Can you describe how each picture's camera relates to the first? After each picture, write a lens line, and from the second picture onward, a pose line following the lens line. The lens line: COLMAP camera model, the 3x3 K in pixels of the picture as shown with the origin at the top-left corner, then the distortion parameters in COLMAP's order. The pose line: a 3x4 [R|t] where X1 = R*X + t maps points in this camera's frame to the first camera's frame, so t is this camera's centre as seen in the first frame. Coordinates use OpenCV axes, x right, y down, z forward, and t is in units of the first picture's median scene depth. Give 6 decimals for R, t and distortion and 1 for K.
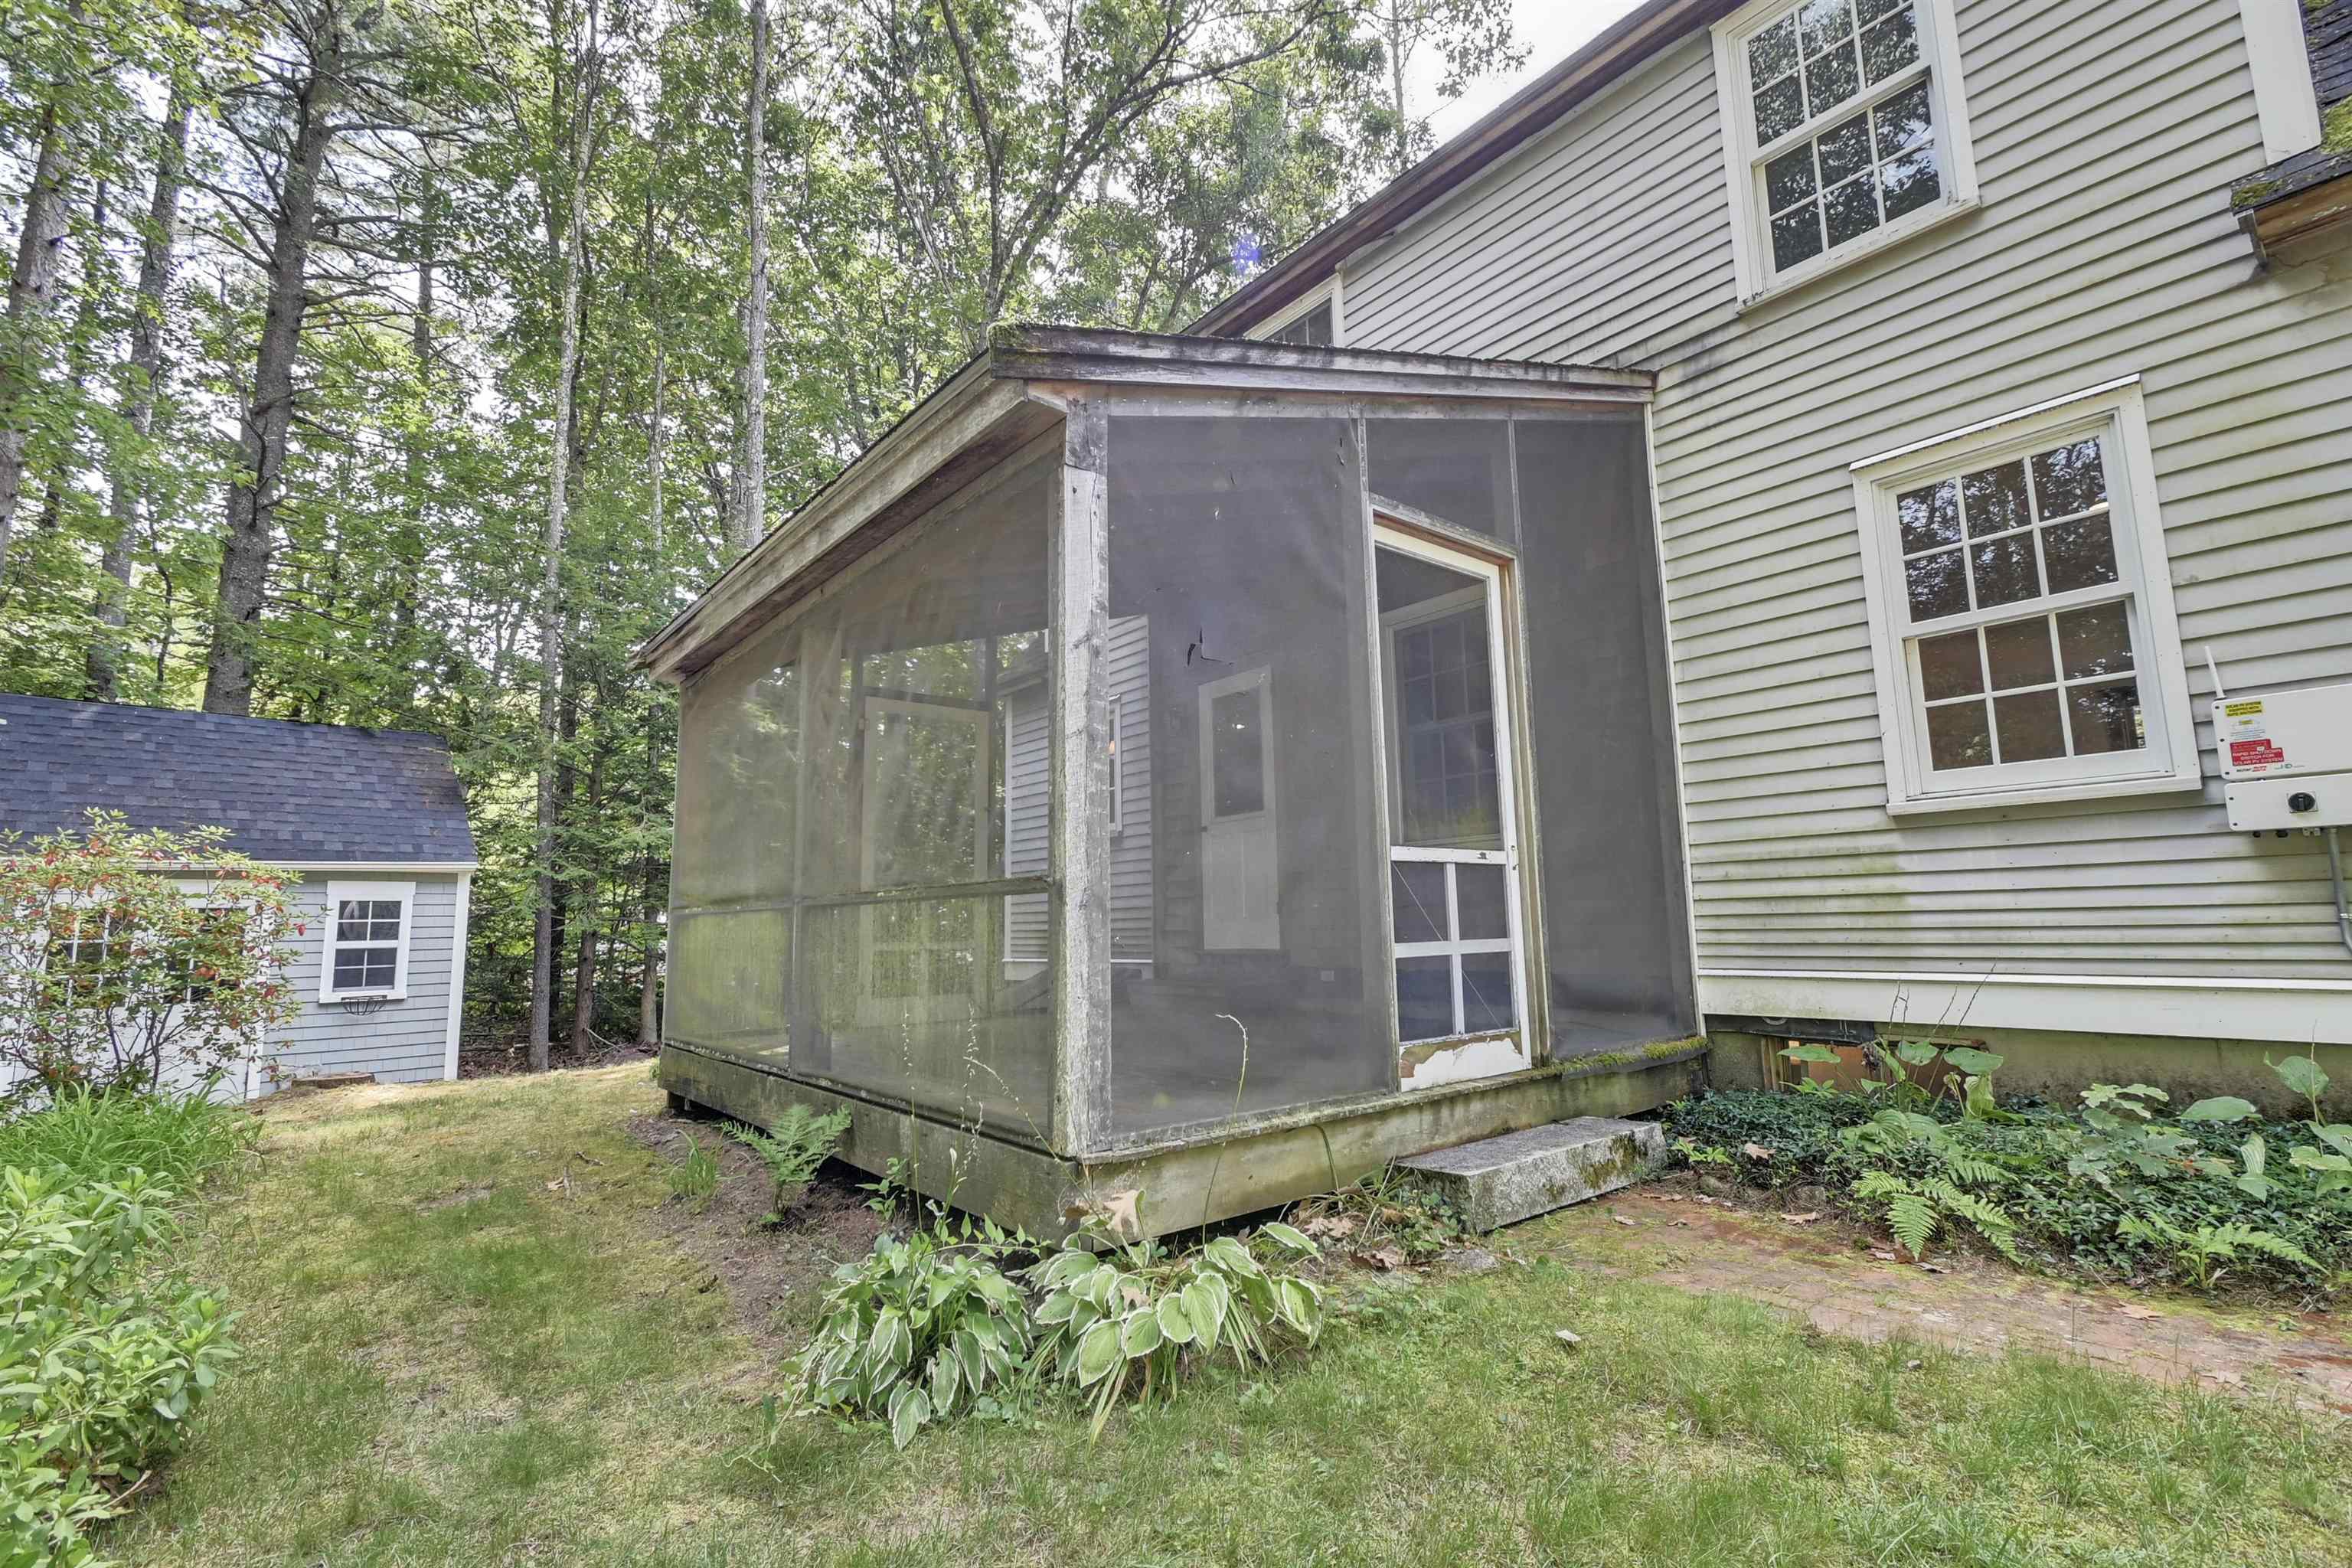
lens RADIAL K [[1085.4, 0, 1169.1], [0, 1085.4, 778.7], [0, 0, 1]] dist [0.007983, -0.004891]
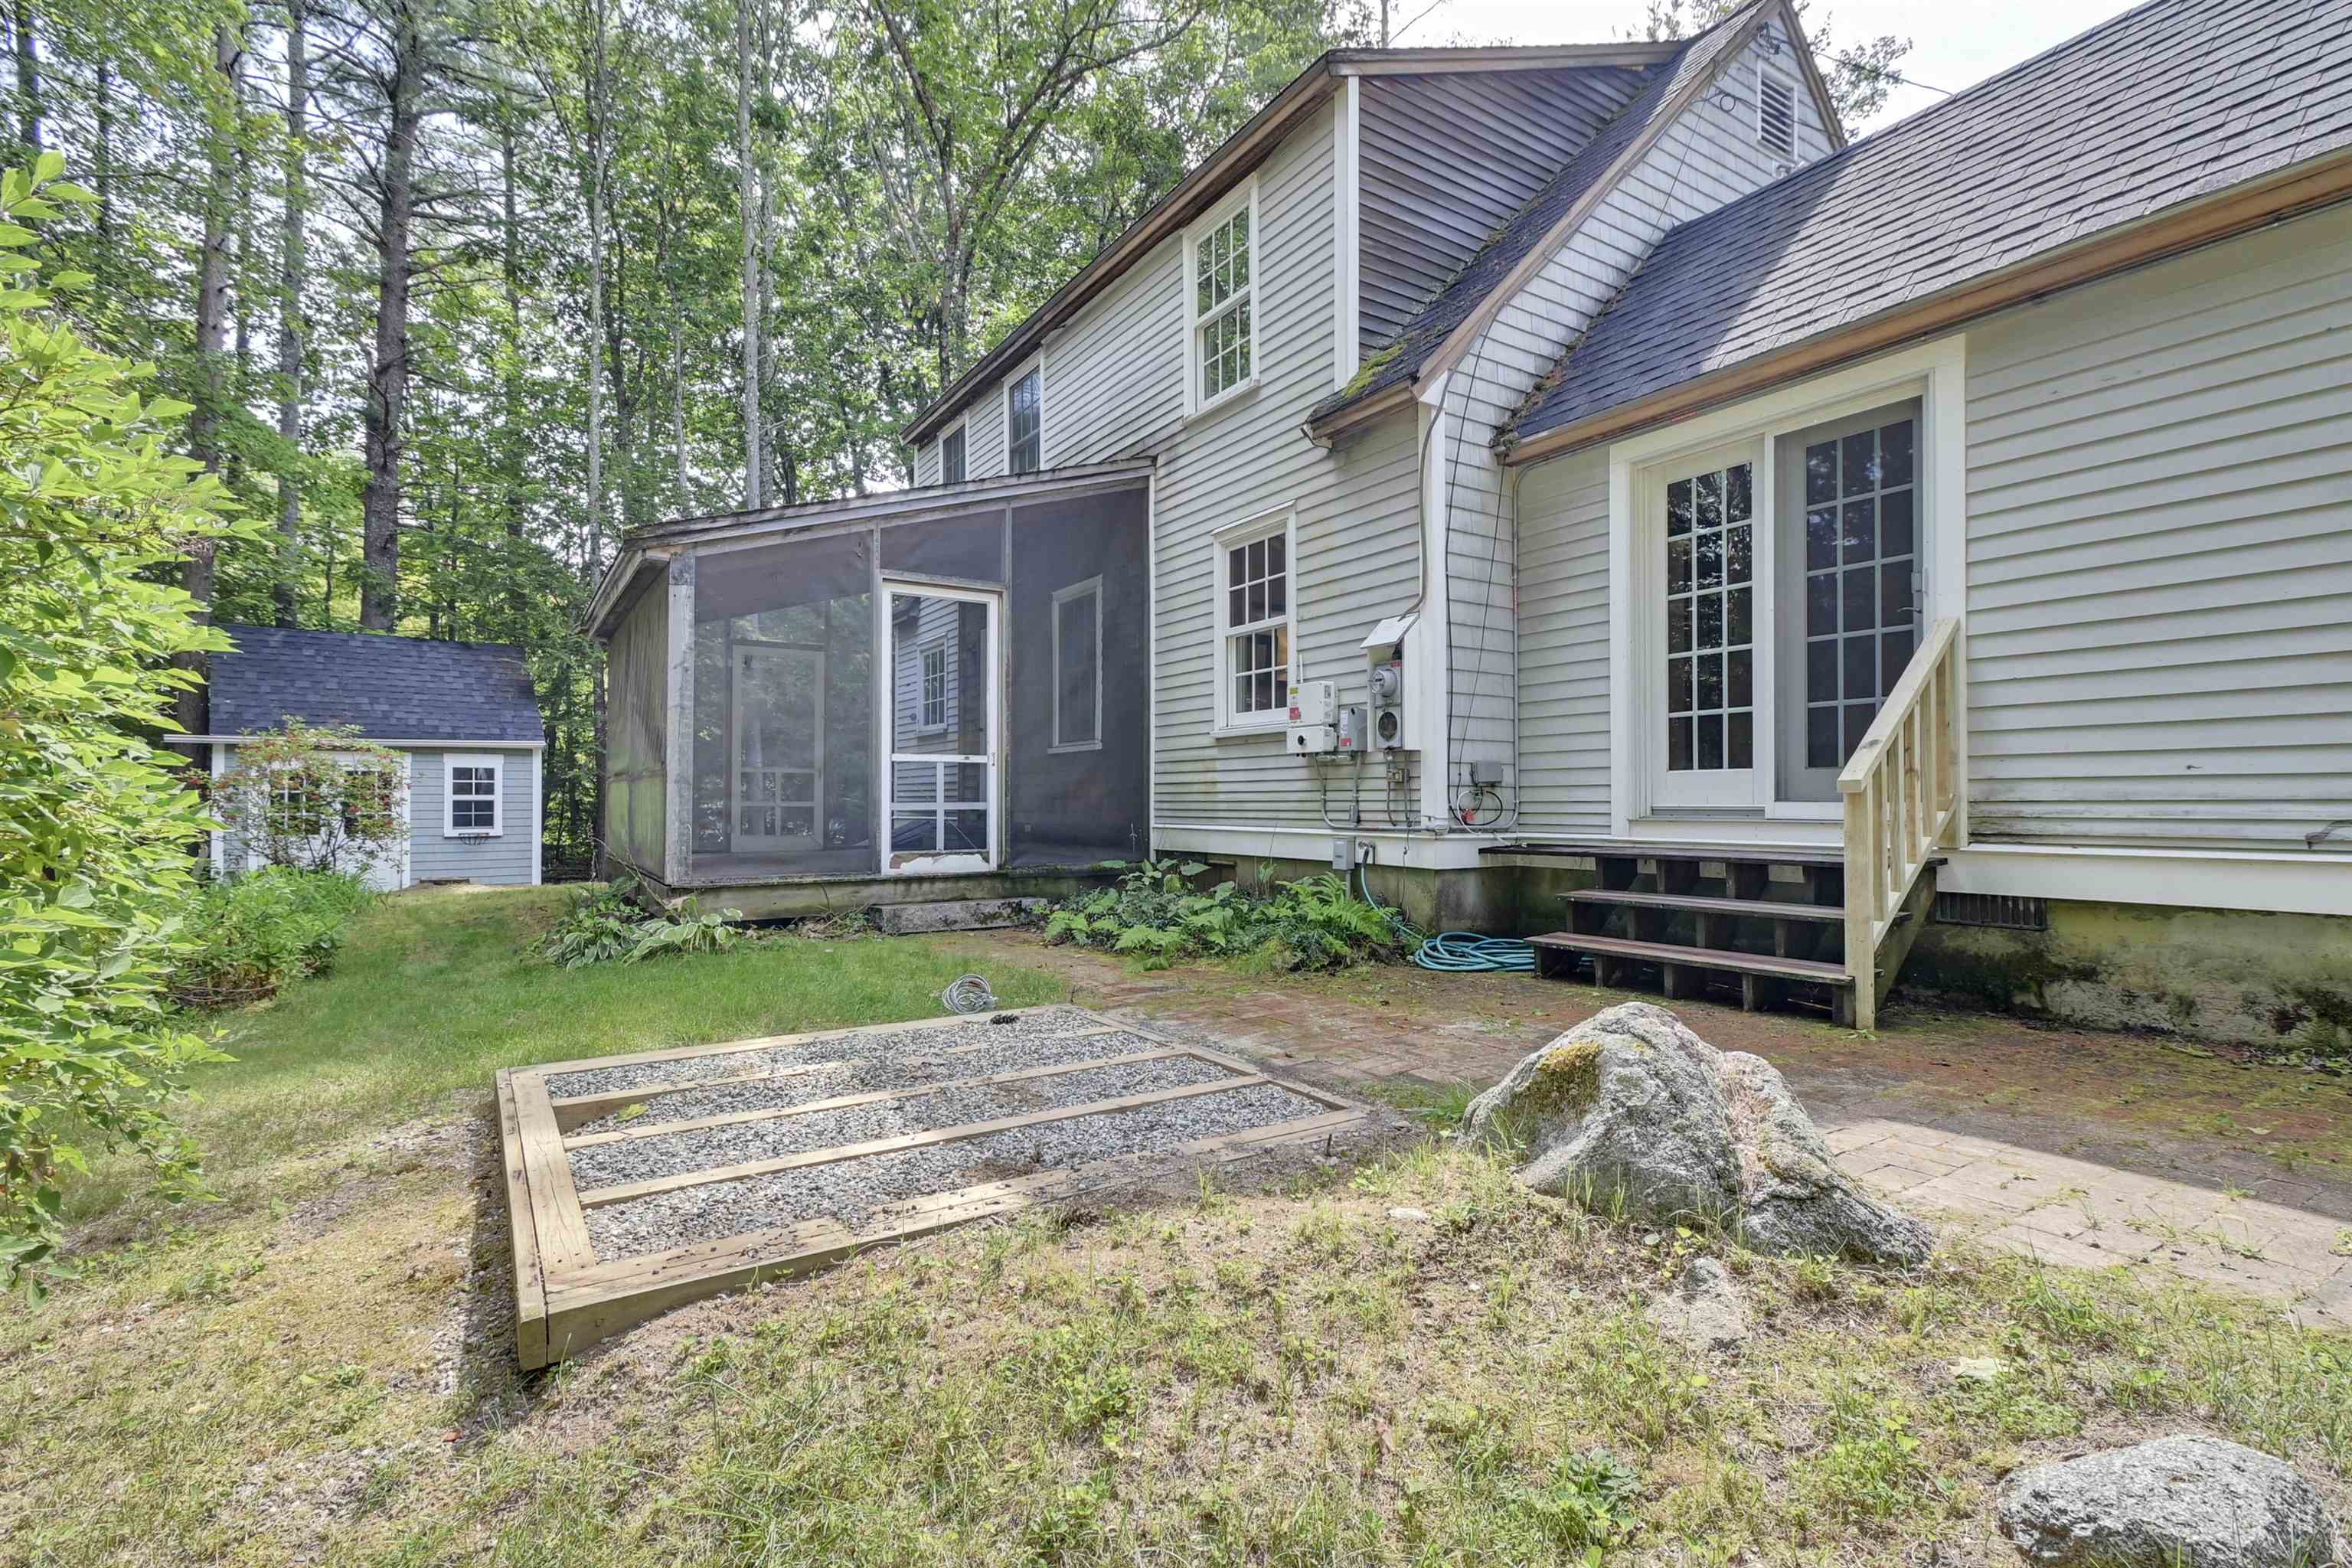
lens RADIAL K [[1085.4, 0, 1179.2], [0, 1085.4, 794.7], [0, 0, 1]] dist [0.007983, -0.004891]
pose [[0.995049, 0.018901, -0.097572, 0.780314], [-0.006008, 0.991394, 0.130771, -0.106450], [0.099204, -0.129537, 0.986600, -0.765419]]
